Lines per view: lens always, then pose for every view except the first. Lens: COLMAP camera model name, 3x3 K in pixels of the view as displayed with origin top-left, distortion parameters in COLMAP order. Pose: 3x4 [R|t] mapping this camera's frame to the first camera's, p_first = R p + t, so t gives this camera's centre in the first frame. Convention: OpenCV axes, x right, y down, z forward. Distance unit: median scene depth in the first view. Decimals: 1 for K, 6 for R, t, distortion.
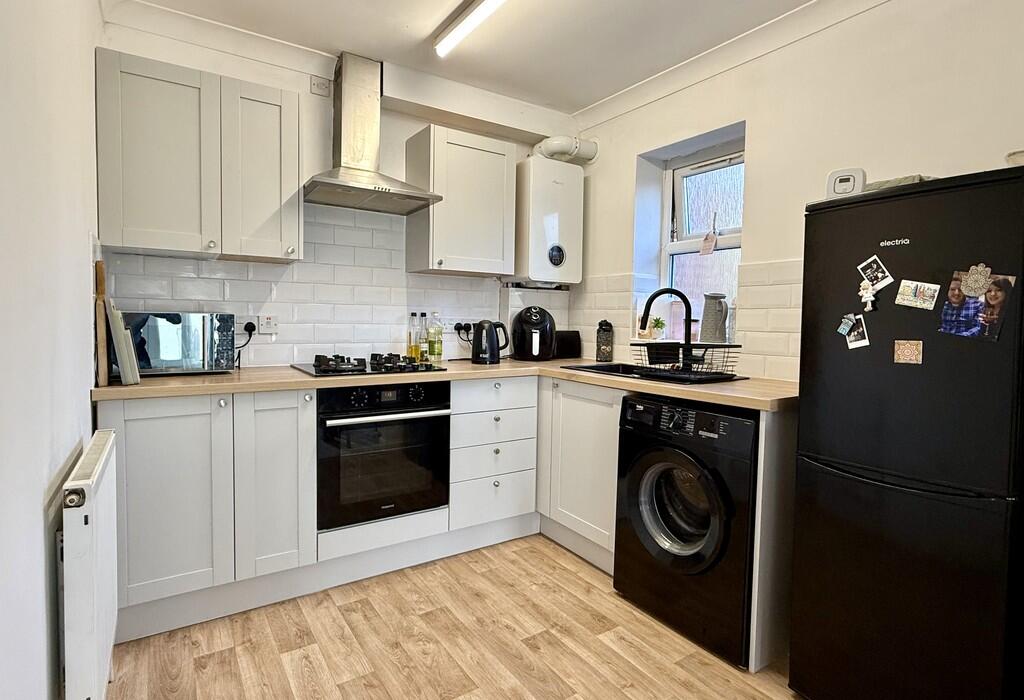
lens RADIAL K [[528.3, 0, 512.0], [0, 528.3, 350.0], [0, 0, 1]] dist [-0.000766, 0.000075]
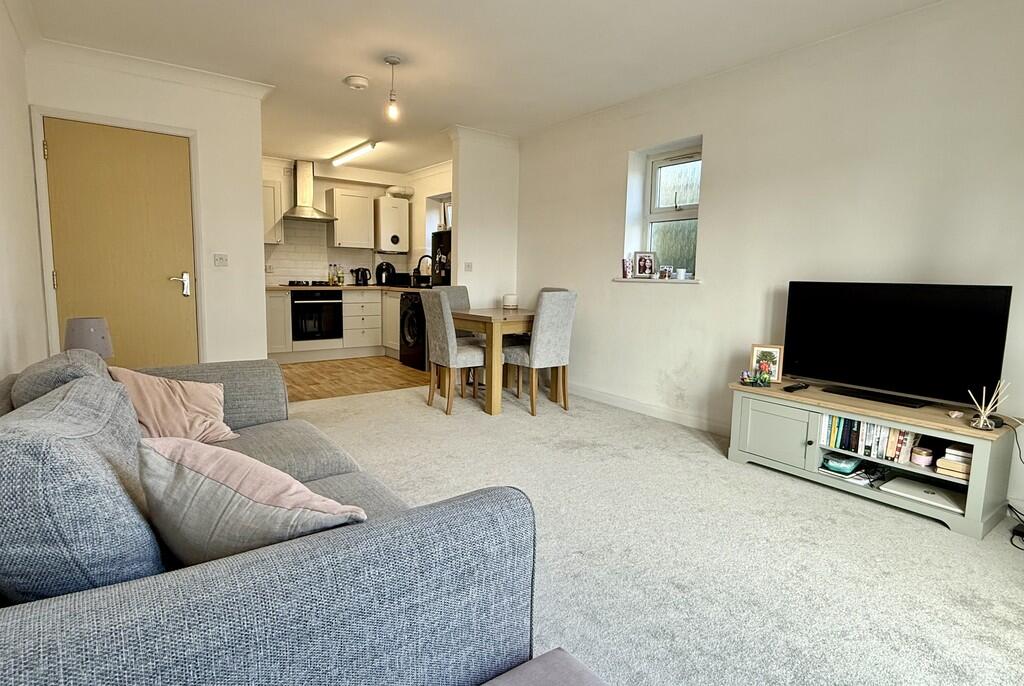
lens RADIAL K [[524.2, 0, 512.0], [0, 524.2, 343.0], [0, 0, 1]] dist [-0.000140, -0.000085]
pose [[0.998163, -0.004450, 0.060428, 0.513604], [0.000377, 0.997736, 0.067247, 0.131377], [-0.060590, -0.067101, 0.995905, -1.506195]]
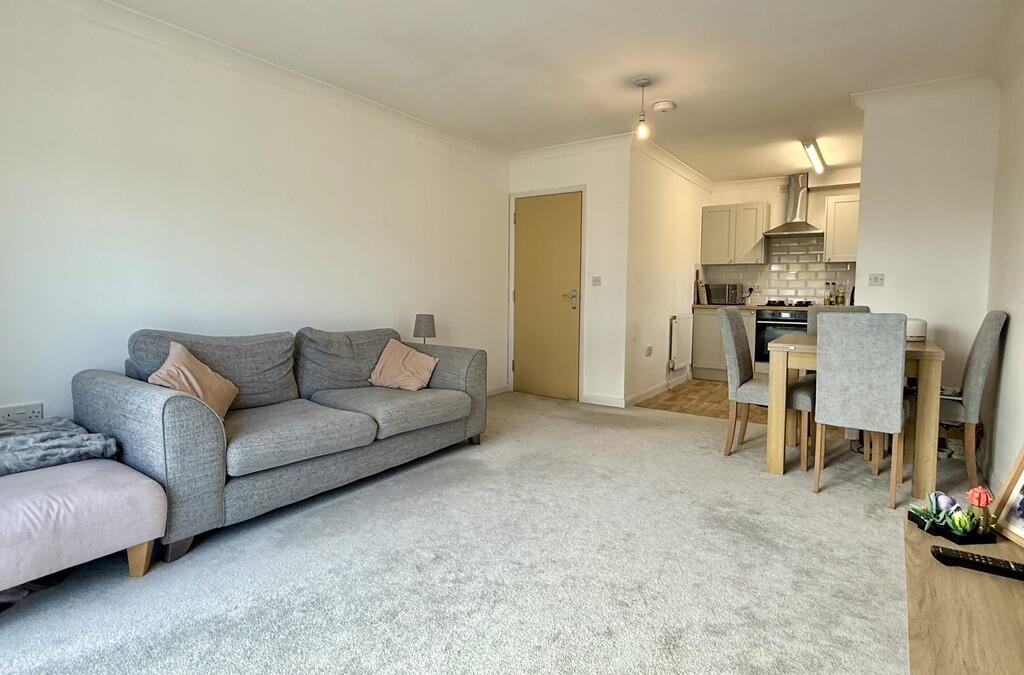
lens RADIAL K [[538.2, 0, 512.5], [0, 538.2, 322.7], [0, 0, 1]] dist [0.001164, 0.000501]
pose [[0.376571, 0.042871, -0.925395, 1.395354], [-0.061168, 0.997899, 0.021339, 0.123246], [0.924366, 0.048569, 0.378402, -0.995502]]
